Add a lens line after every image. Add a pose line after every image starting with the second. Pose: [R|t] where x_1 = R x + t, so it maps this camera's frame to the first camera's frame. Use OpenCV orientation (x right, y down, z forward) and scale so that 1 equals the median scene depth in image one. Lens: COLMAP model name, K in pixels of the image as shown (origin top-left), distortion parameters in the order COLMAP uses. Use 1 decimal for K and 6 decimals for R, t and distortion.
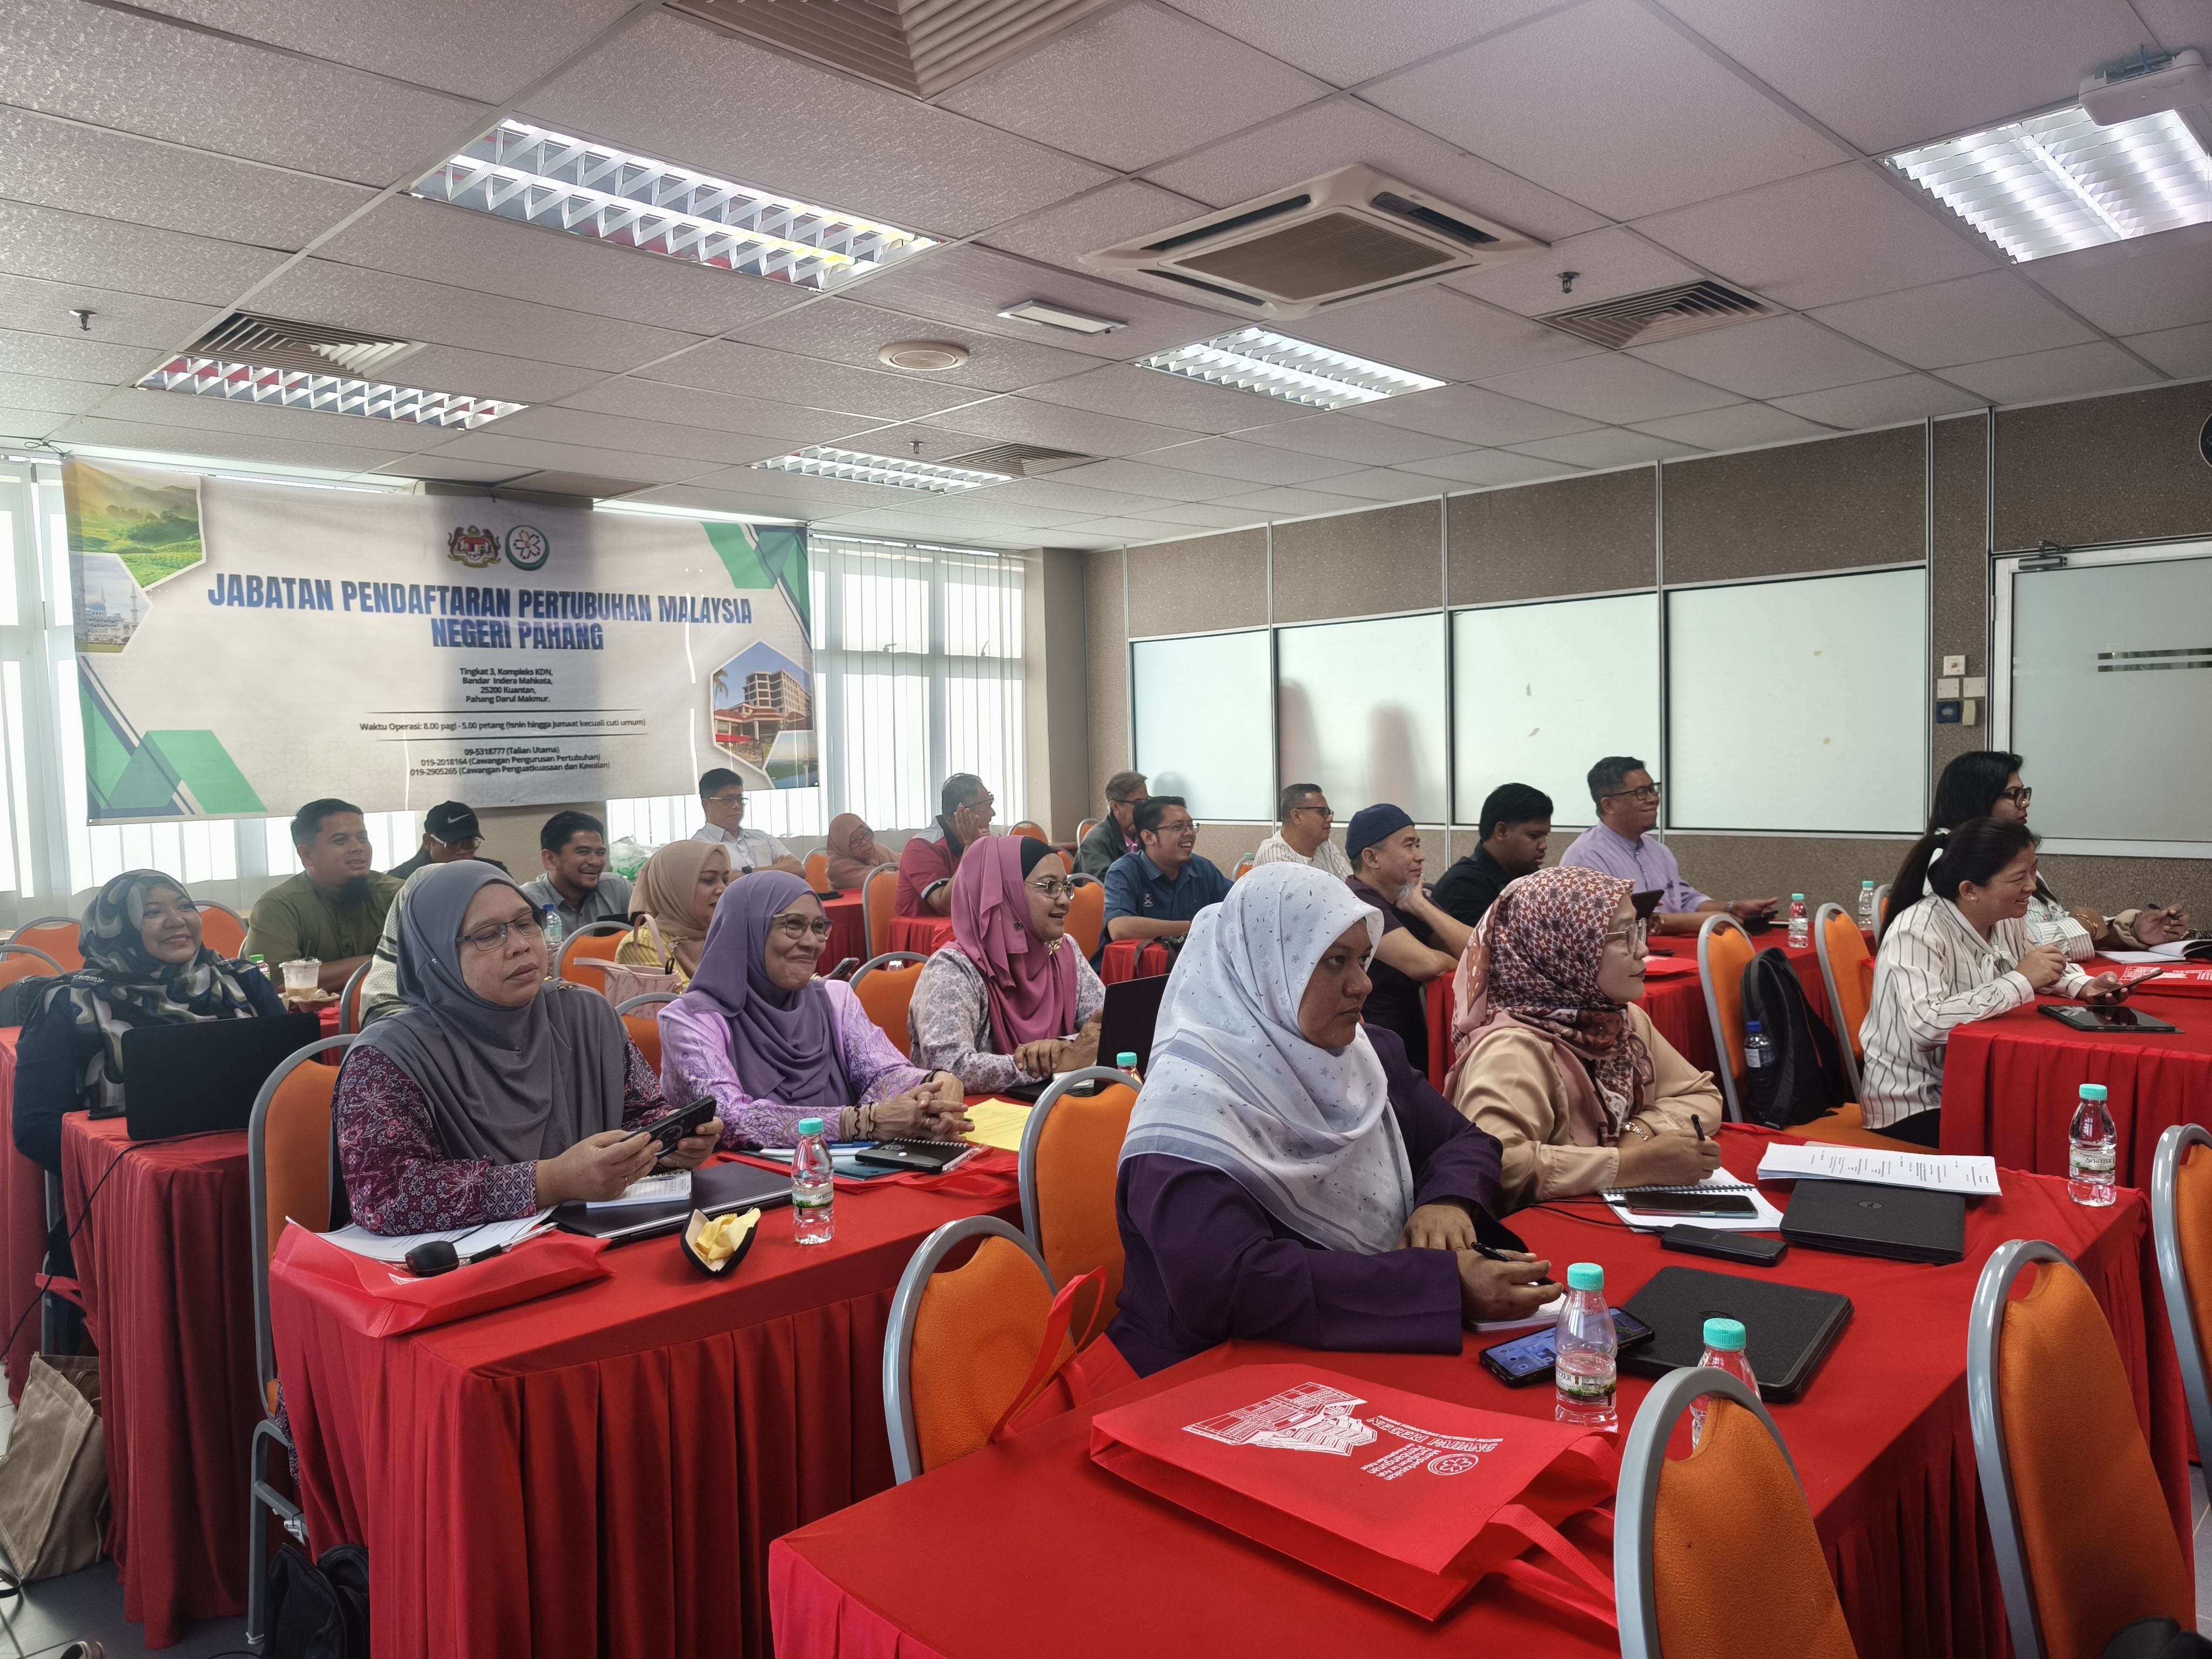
lens RADIAL K [[1491.1, 0, 1106.0], [0, 1491.1, 829.5], [0, 0, 1]] dist [0.027527, -0.046512]
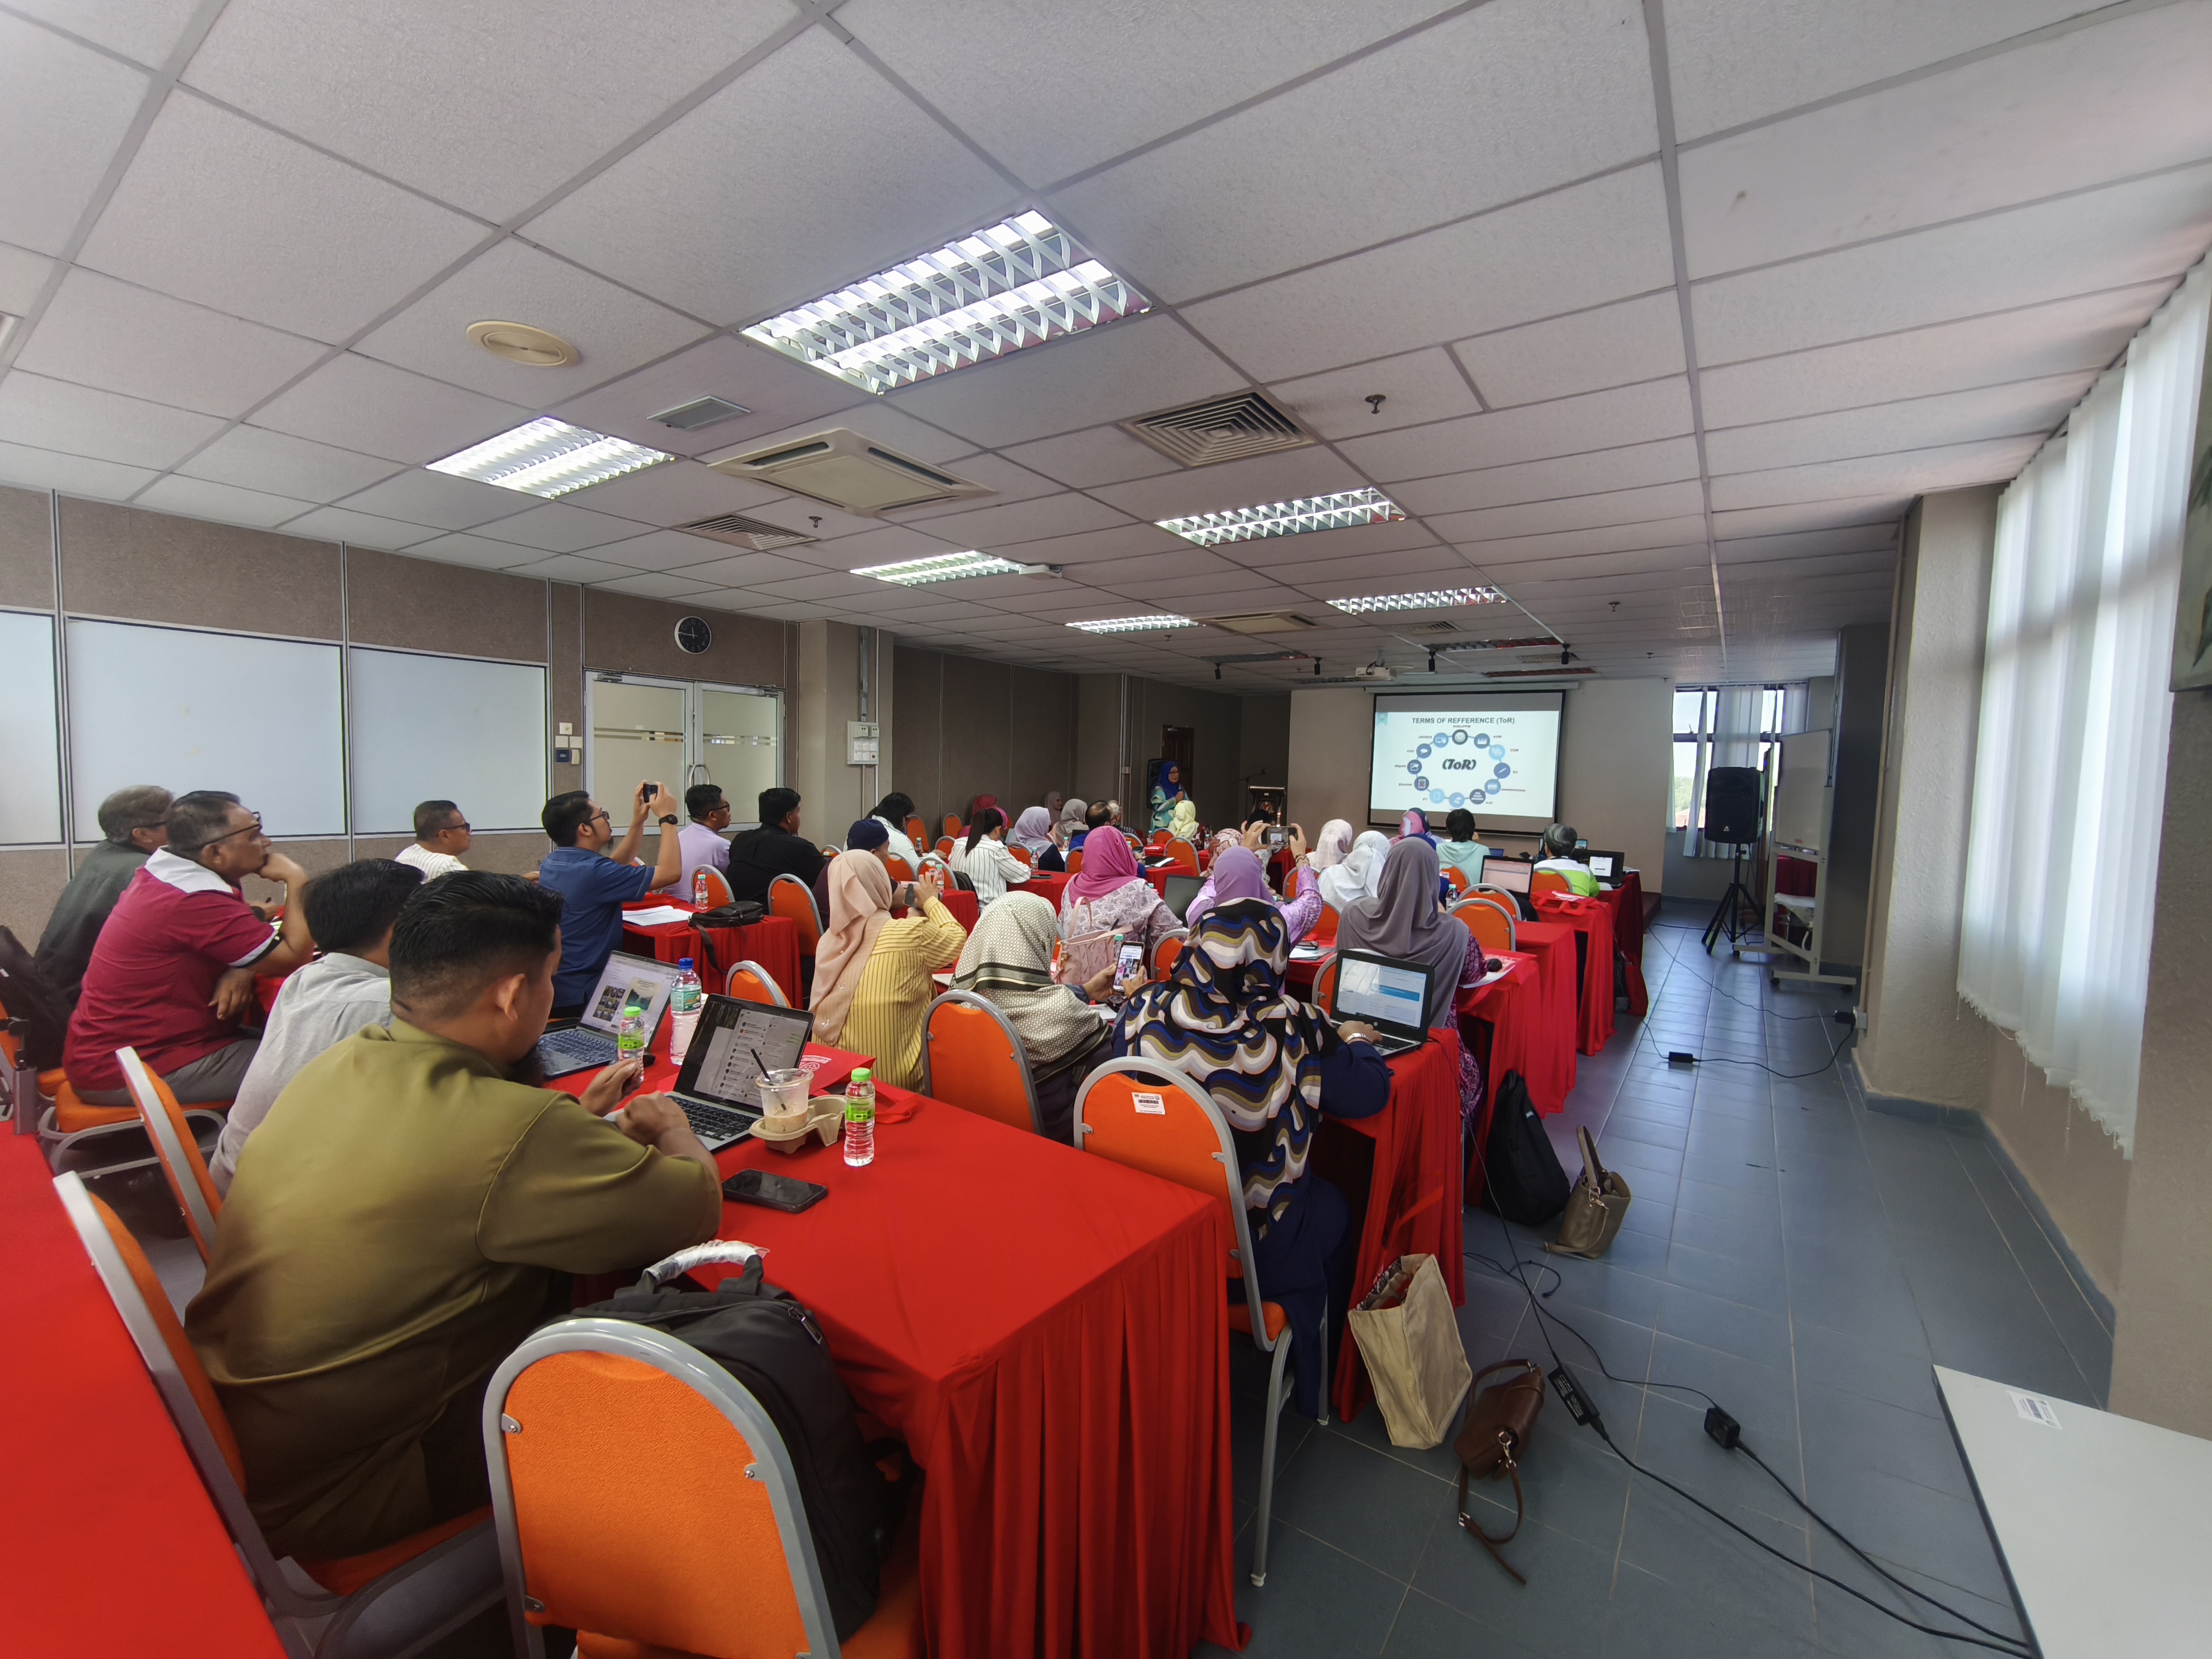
lens RADIAL K [[918.3, 0, 1106.0], [0, 918.3, 829.5], [0, 0, 1]] dist [-0.000122, -0.000026]
pose [[-0.173457, -0.037929, 0.984111, -0.476504], [0.034118, 0.998427, 0.044495, -0.016194], [-0.984250, 0.041294, -0.171890, 0.470406]]
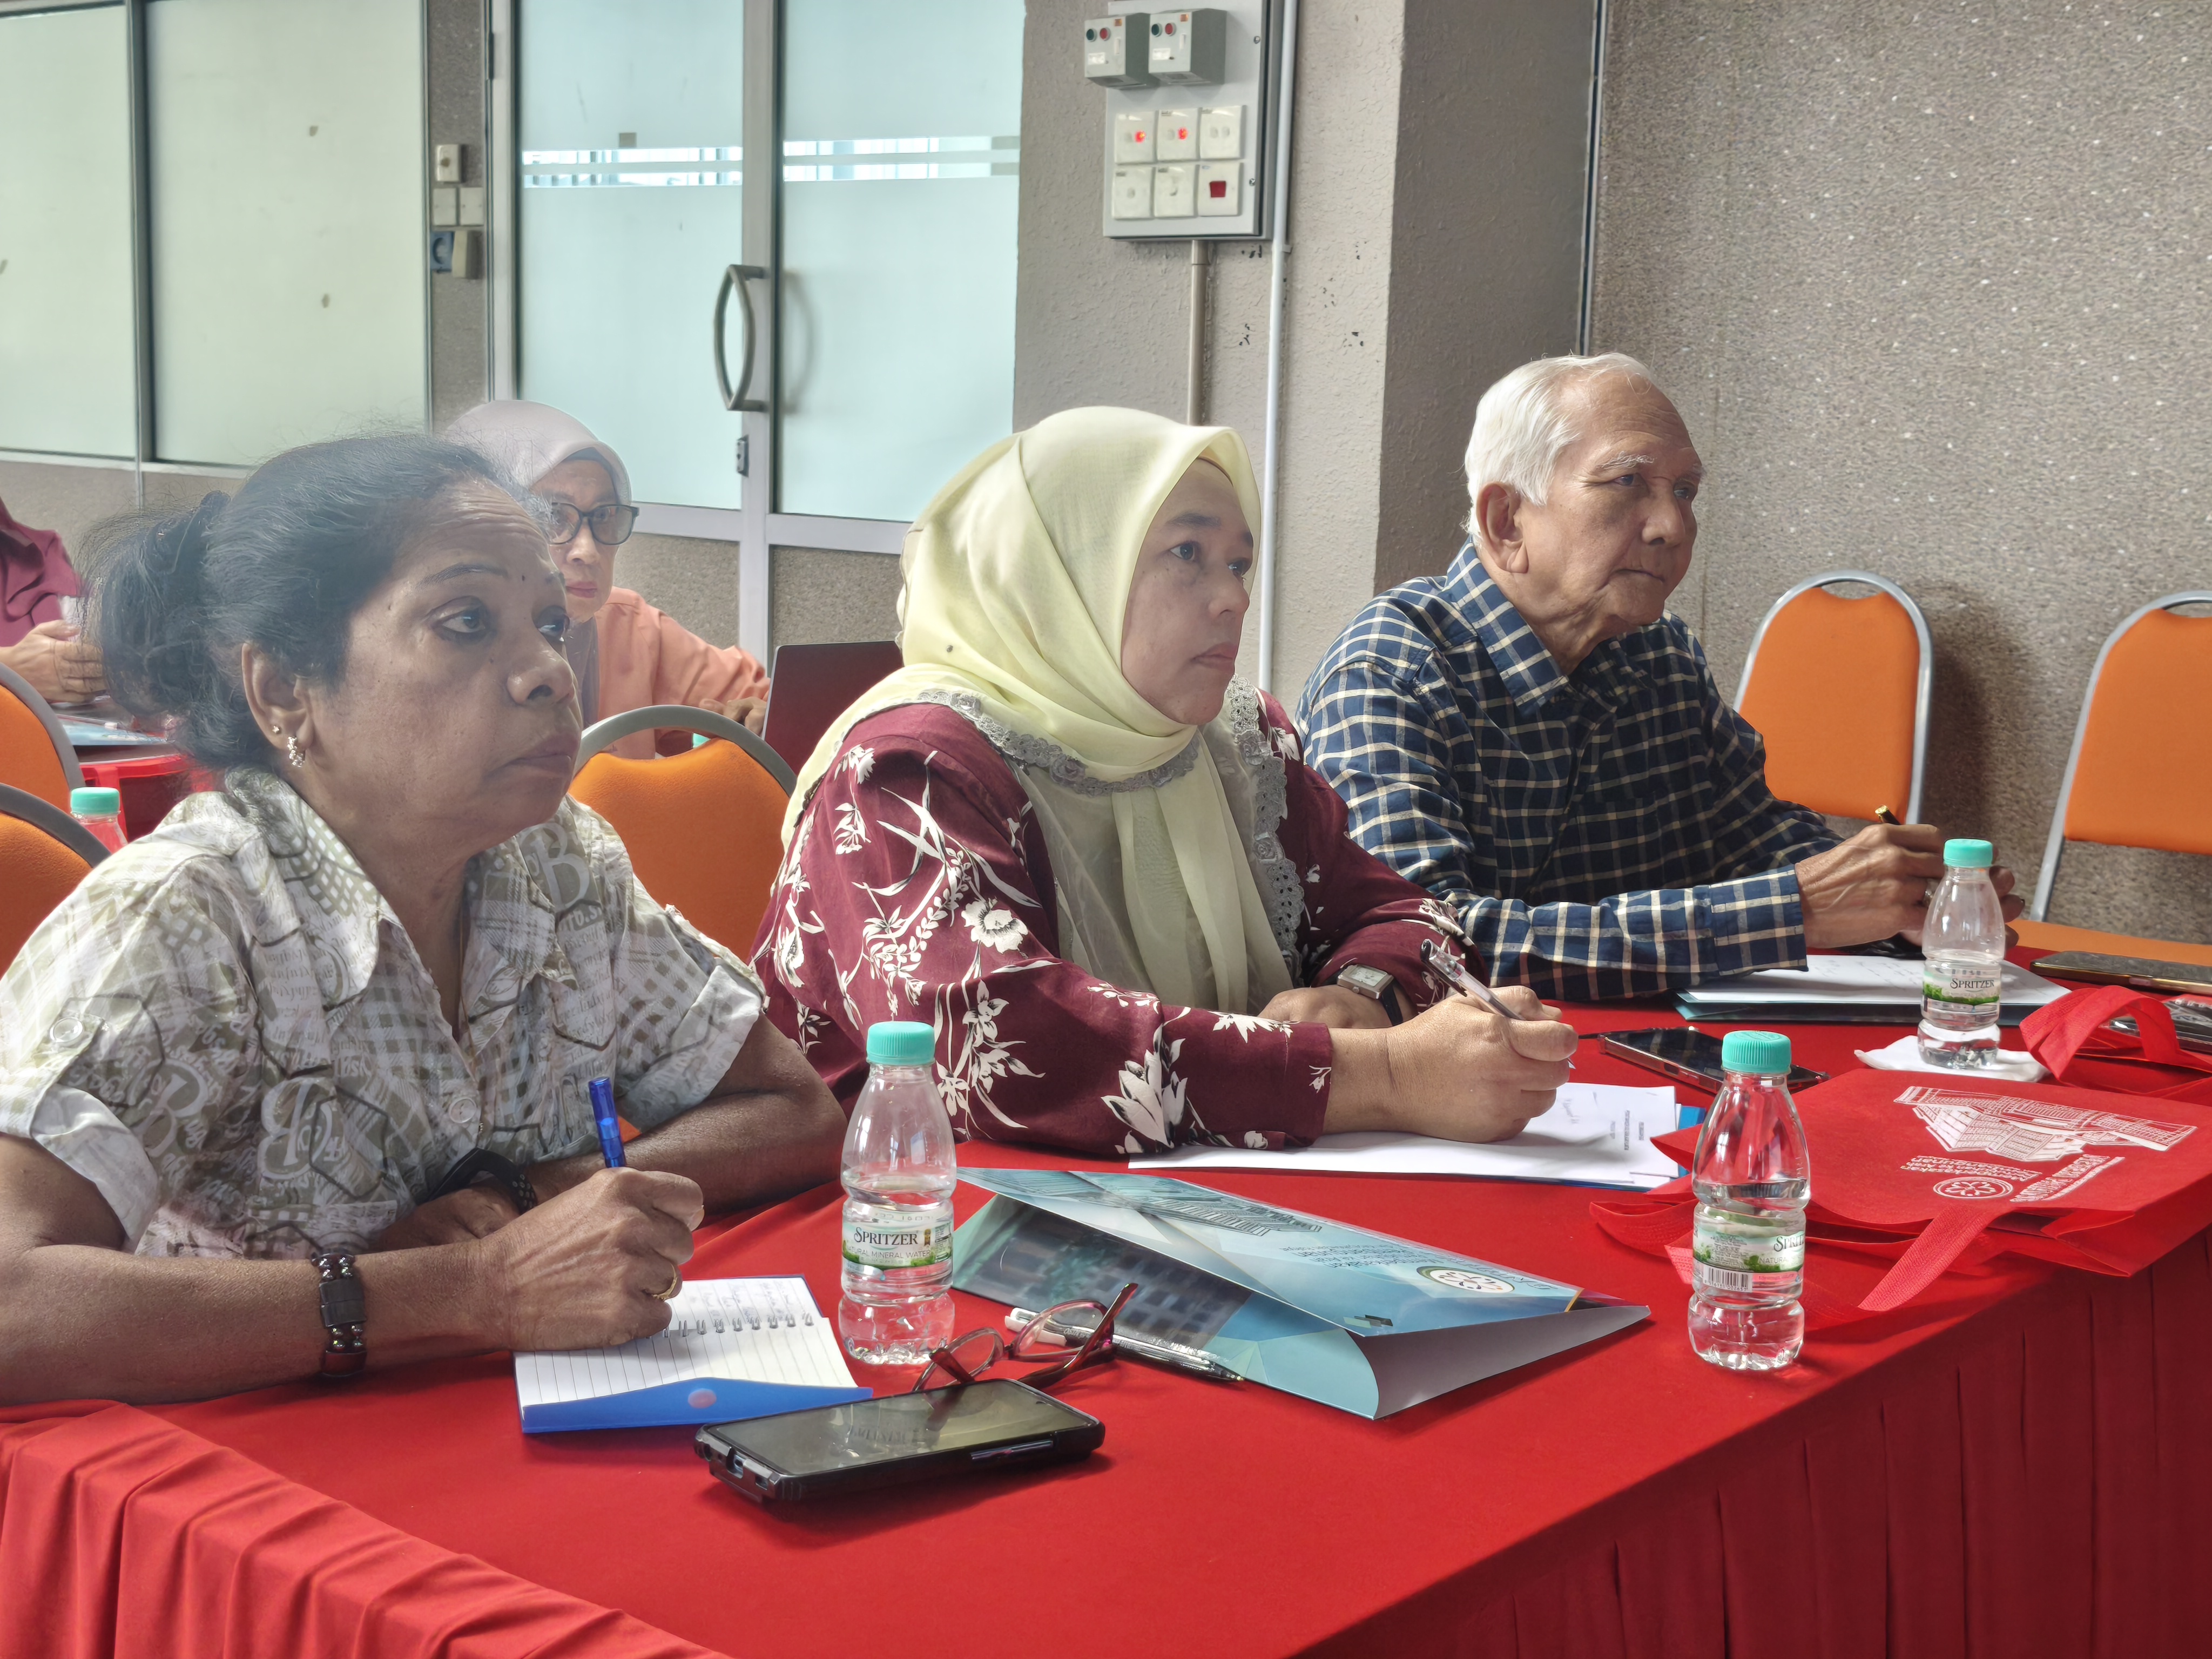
lens RADIAL K [[2965.6, 0, 1104.8], [0, 2965.6, 1010.7], [0, 0, 1]] dist [0.141304, -0.579549]
pose [[0.994788, 0.034790, 0.095848, 0.579650], [-0.049266, 0.986985, 0.153080, 0.011931], [-0.089275, -0.157005, 0.983555, -0.100866]]
